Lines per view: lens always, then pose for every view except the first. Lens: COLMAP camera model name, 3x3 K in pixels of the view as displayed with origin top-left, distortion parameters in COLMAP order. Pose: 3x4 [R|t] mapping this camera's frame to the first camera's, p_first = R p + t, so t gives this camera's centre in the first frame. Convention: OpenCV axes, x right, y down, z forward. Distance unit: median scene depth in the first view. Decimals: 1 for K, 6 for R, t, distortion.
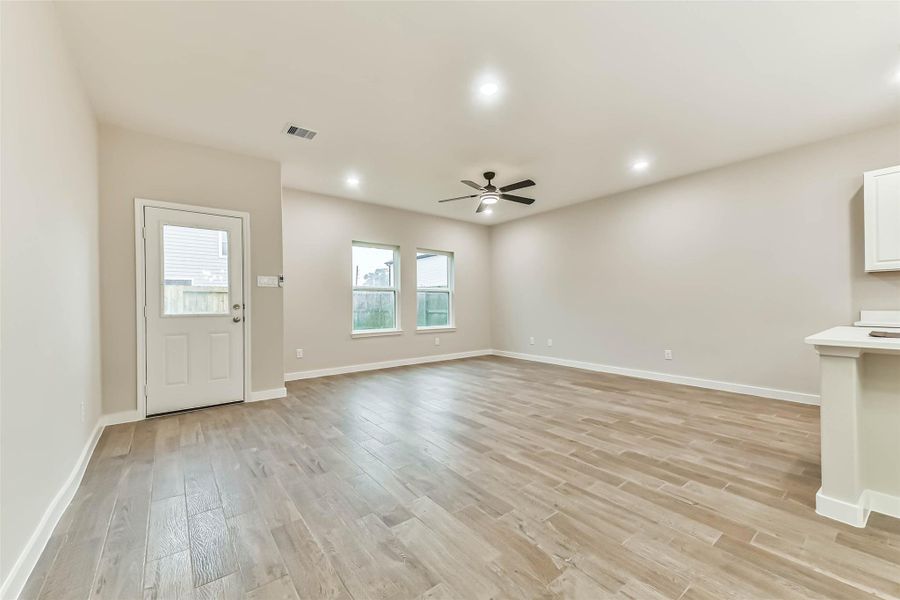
lens RADIAL K [[358.7, 0, 450.6], [0, 358.7, 296.4], [0, 0, 1]] dist [0.009720, -0.001167]
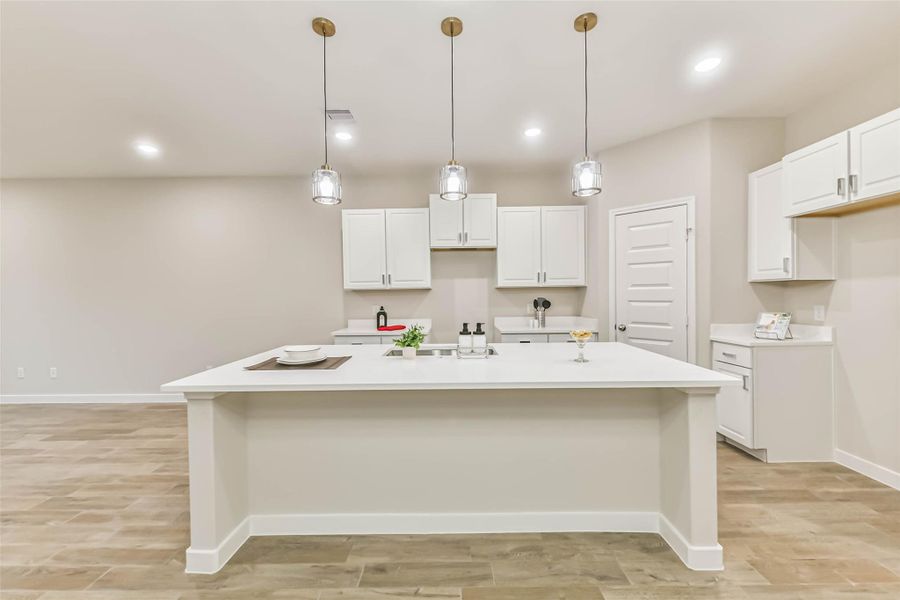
lens RADIAL K [[358.7, 0, 443.4], [0, 358.7, 296.1], [0, 0, 1]] dist [0.009720, -0.001167]
pose [[0.629517, -0.005617, 0.776967, 0.534693], [-0.004677, 0.999928, 0.011018, -0.082547], [-0.776973, -0.010570, 0.629445, -0.054408]]
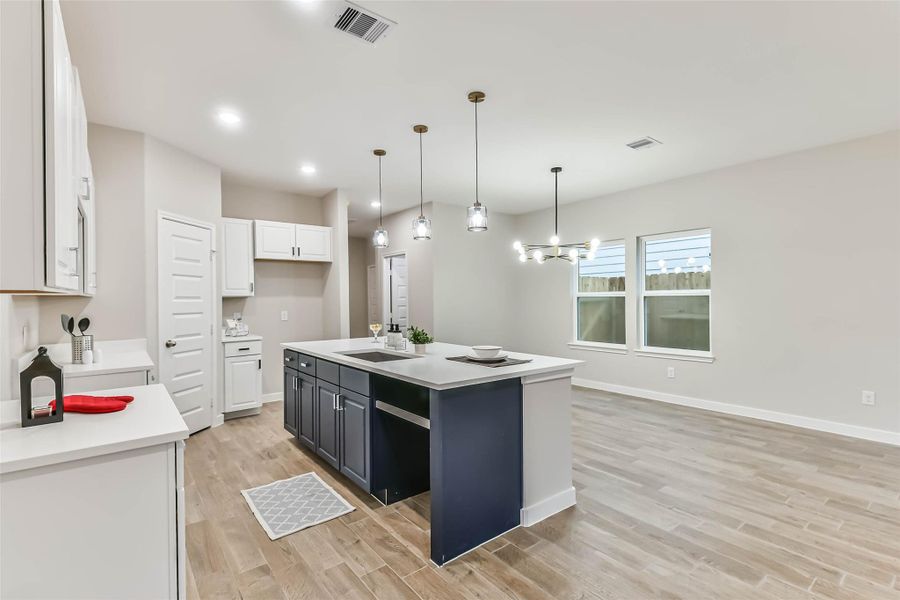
lens RADIAL K [[419.7, 0, 465.9], [0, 419.7, 300.8], [0, 0, 1]] dist [0.016007, -0.002922]
pose [[-0.999445, 0.017391, -0.028401, 1.062040], [0.017739, 0.999770, -0.012027, -0.062477], [0.028186, -0.012524, -0.999524, 1.825734]]
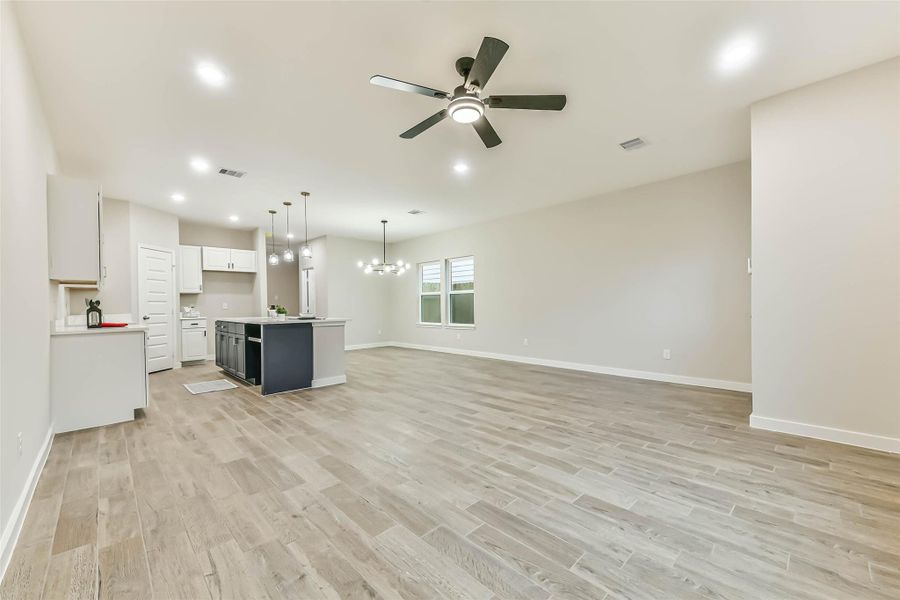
lens RADIAL K [[358.7, 0, 466.6], [0, 358.7, 306.8], [0, 0, 1]] dist [0.009720, -0.001167]
pose [[-0.990623, 0.020918, -0.135016, 0.346020], [0.022337, 0.999710, -0.009005, 0.051765], [0.134788, -0.011936, -0.990803, 2.865214]]
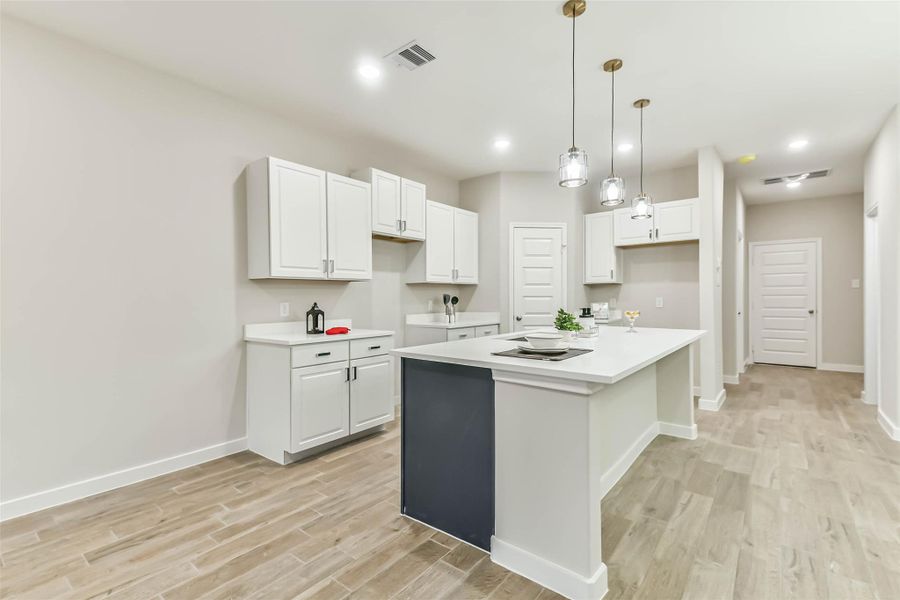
lens RADIAL K [[419.7, 0, 442.5], [0, 419.7, 293.7], [0, 0, 1]] dist [0.016007, -0.002922]
pose [[-0.228648, 0.018201, 0.973339, 0.166903], [-0.008622, 0.999748, -0.020720, -0.019552], [-0.973471, -0.013130, -0.228434, 1.121912]]
